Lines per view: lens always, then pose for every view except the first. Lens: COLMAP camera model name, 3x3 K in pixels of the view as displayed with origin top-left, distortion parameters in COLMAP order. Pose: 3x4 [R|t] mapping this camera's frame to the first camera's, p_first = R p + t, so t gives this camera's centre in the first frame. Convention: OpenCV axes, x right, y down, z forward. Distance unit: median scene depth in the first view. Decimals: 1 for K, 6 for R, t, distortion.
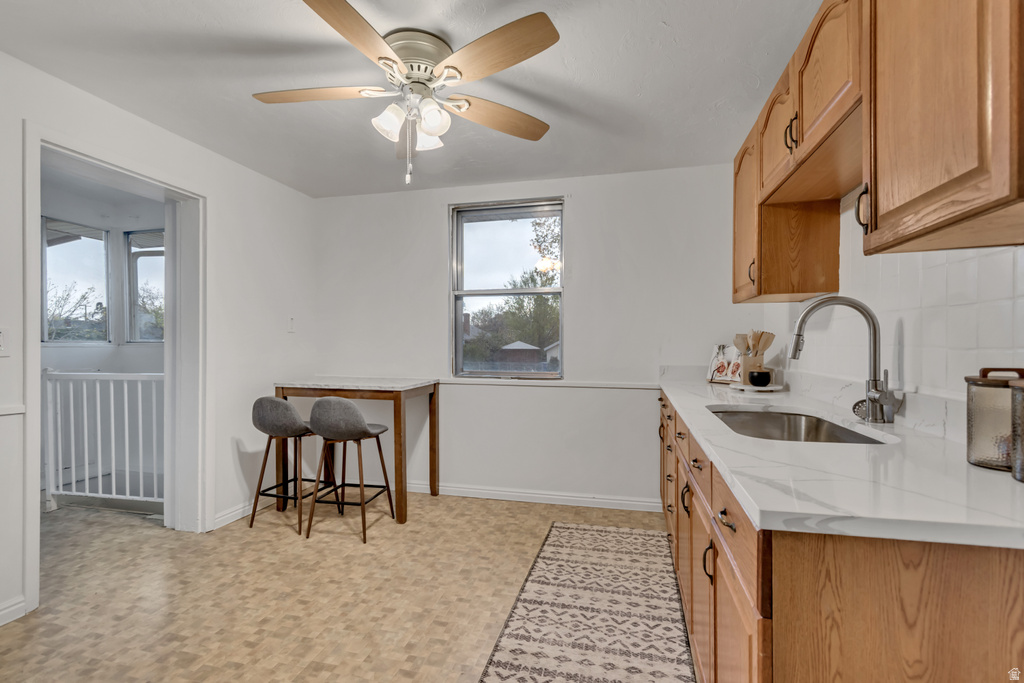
lens RADIAL K [[457.8, 0, 514.0], [0, 457.8, 344.4], [0, 0, 1]] dist [-0.003667, -0.000270]
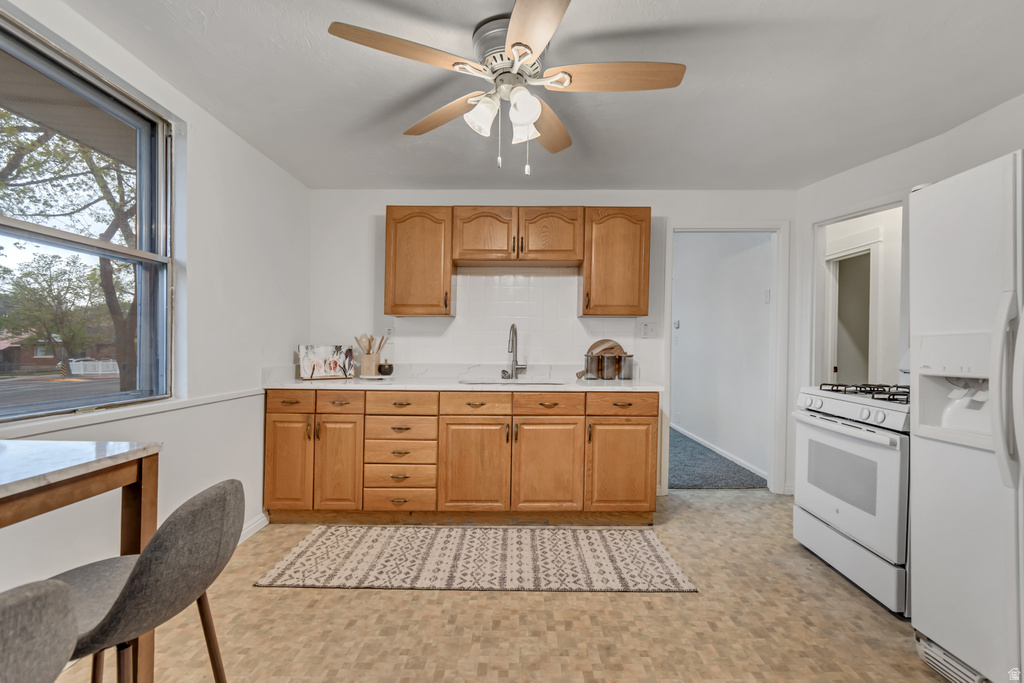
lens RADIAL K [[457.8, 0, 511.9], [0, 457.8, 345.0], [0, 0, 1]] dist [-0.003667, -0.000270]
pose [[-0.225787, -0.000038, 0.974177, -0.988438], [0.000057, 1.000000, 0.000053, 0.001019], [-0.974177, 0.000068, -0.225787, 1.034294]]
